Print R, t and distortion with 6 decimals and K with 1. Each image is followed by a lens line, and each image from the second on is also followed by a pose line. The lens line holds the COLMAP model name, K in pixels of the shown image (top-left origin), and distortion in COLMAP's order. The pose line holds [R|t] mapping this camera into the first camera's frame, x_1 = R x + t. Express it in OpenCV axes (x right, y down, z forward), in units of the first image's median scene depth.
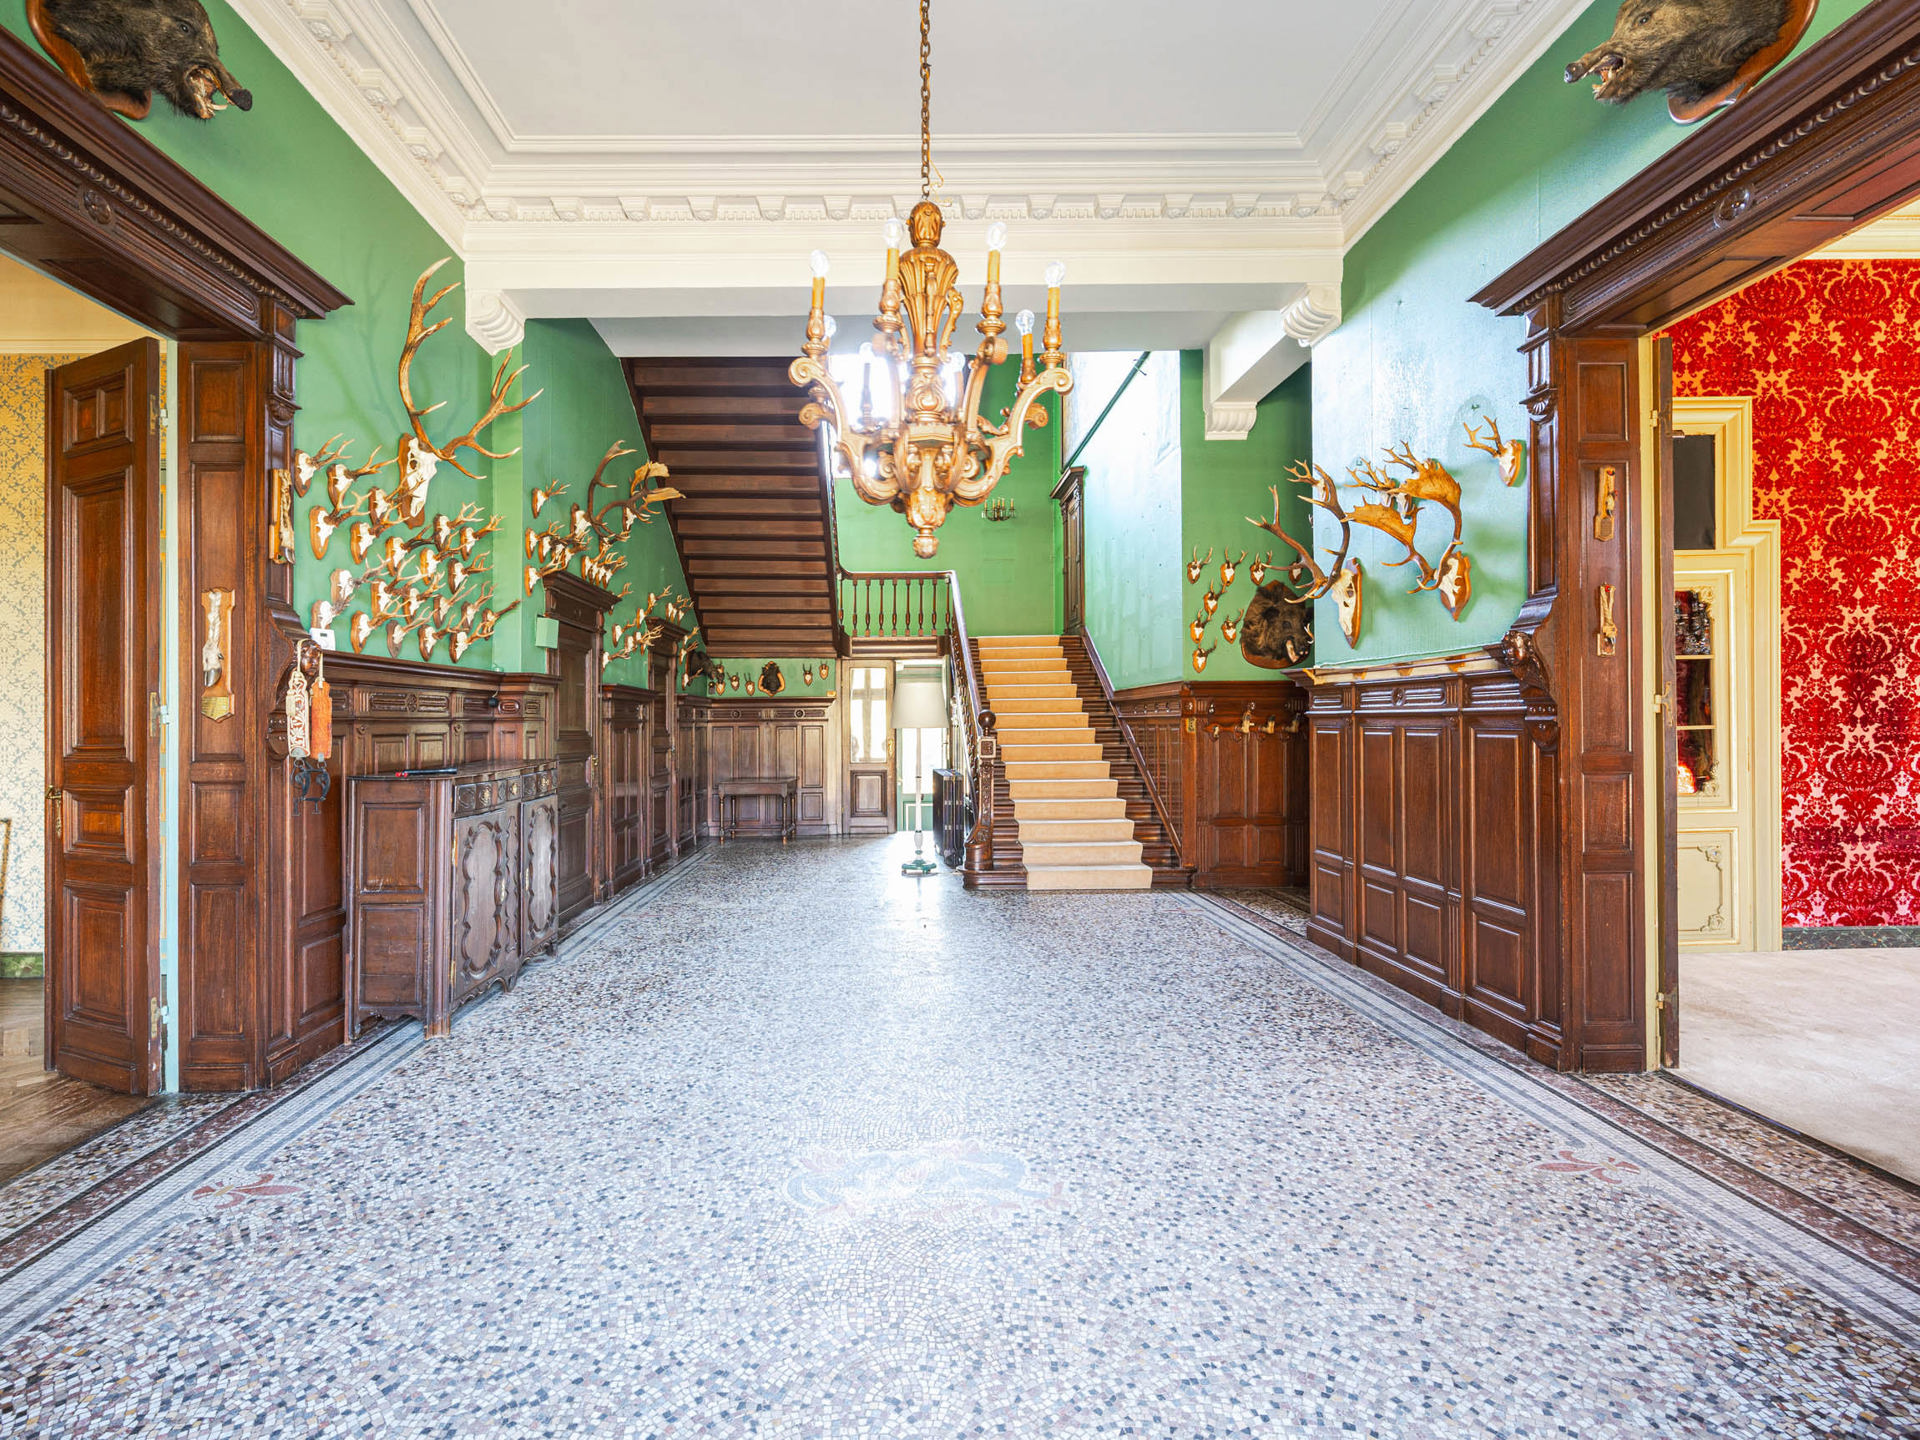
lens RADIAL K [[772.7, 0, 954.9], [0, 772.7, 715.3], [0, 0, 1]] dist [-0.000912, -0.000126]
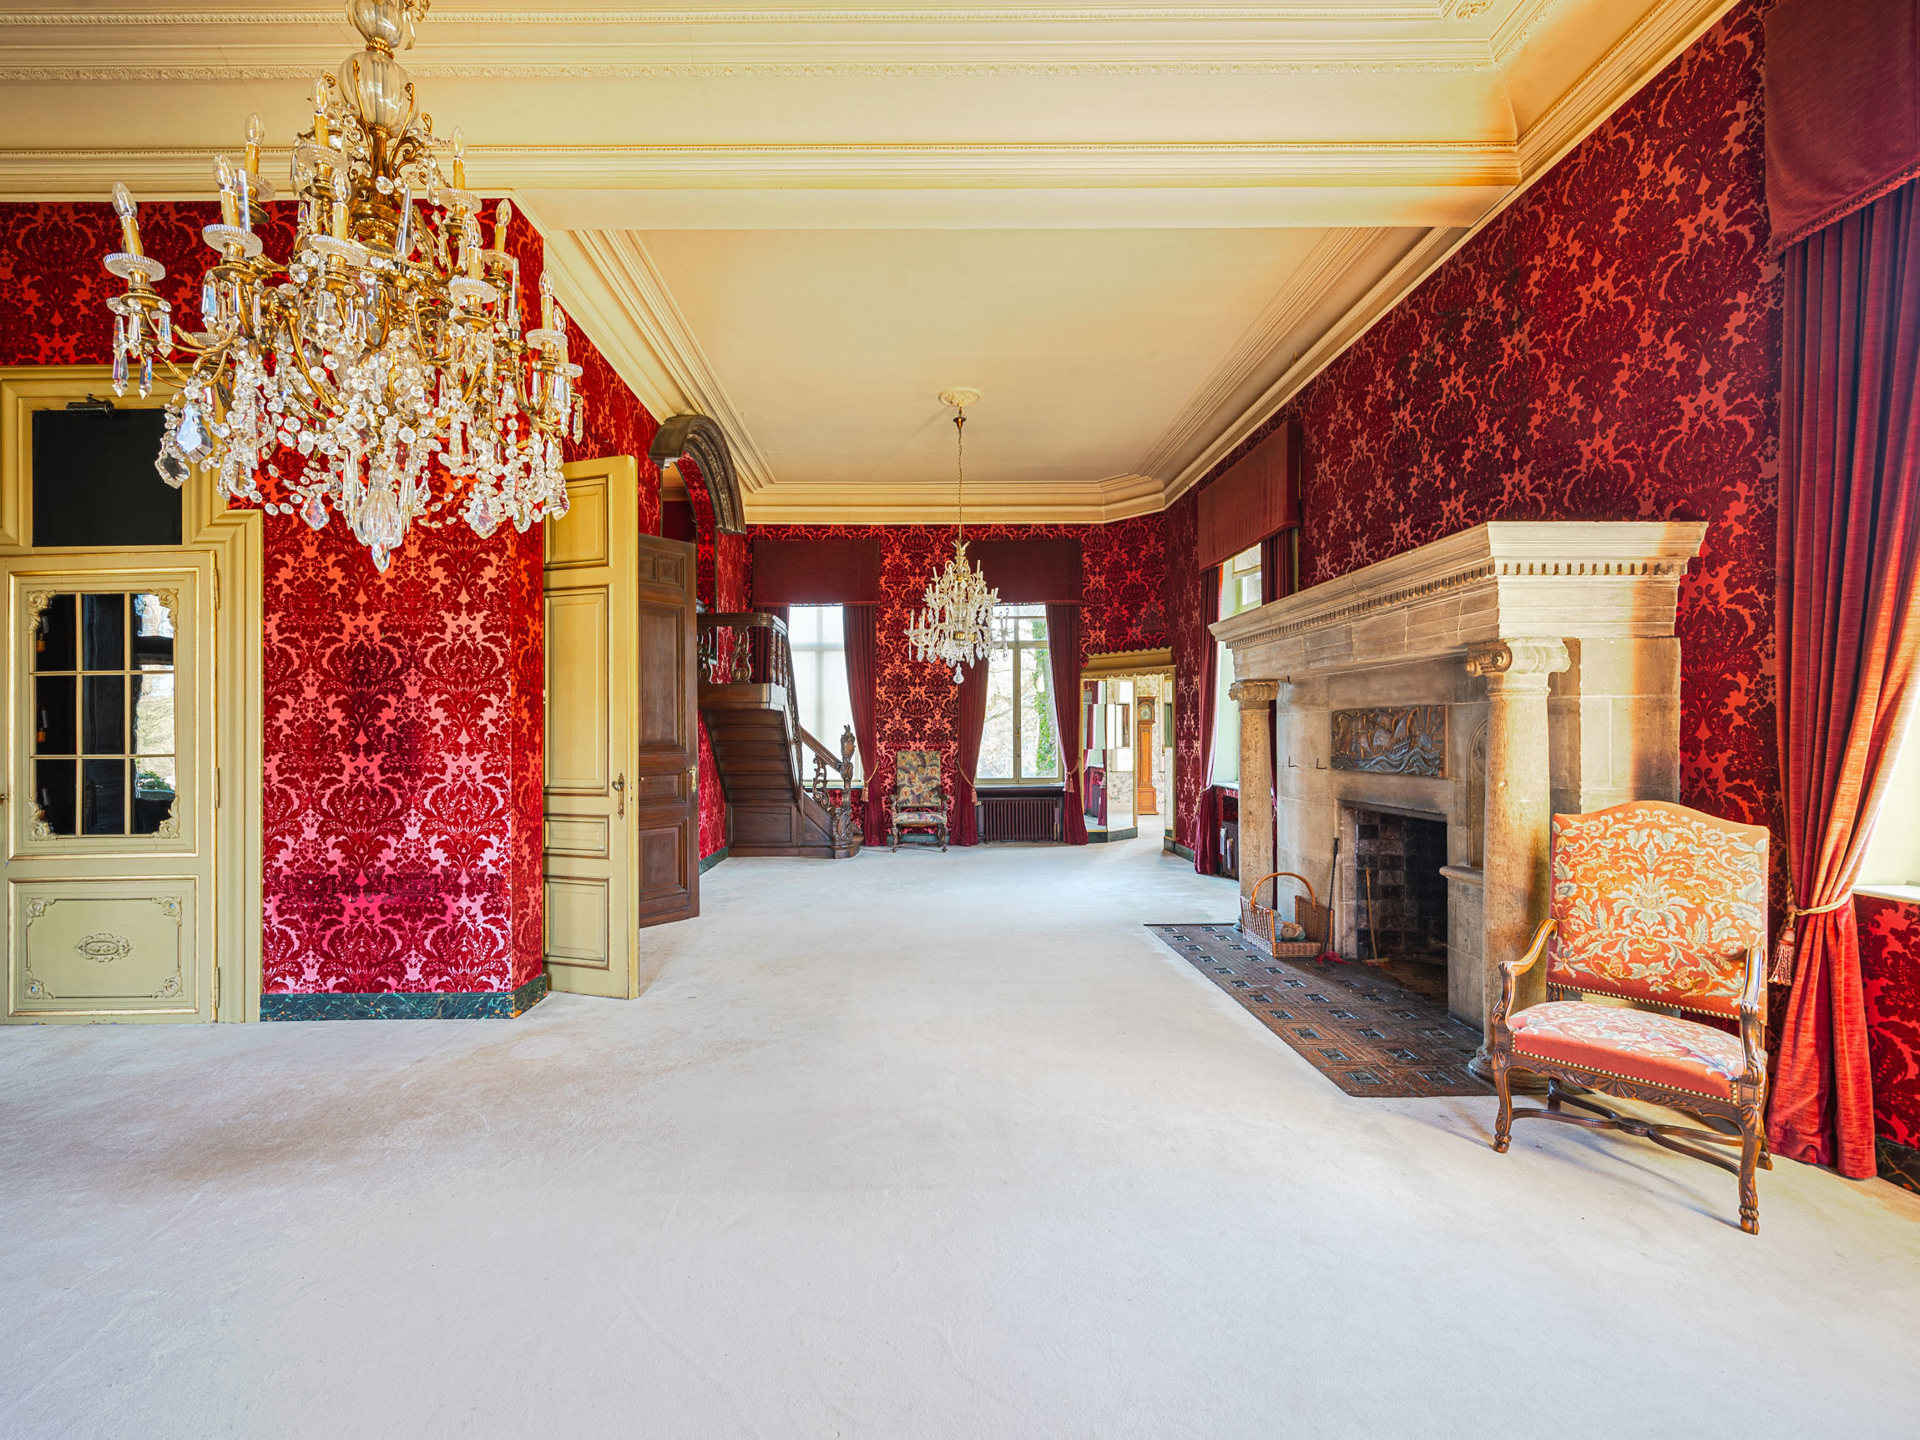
lens RADIAL K [[908.1, 0, 957.0], [0, 908.1, 729.3], [0, 0, 1]] dist [-0.000587, -0.000393]
pose [[0.999833, 0.003563, -0.017948, 1.838497], [-0.003557, 0.999994, 0.000373, -0.016840], [0.017949, -0.000309, 0.999839, 0.023008]]
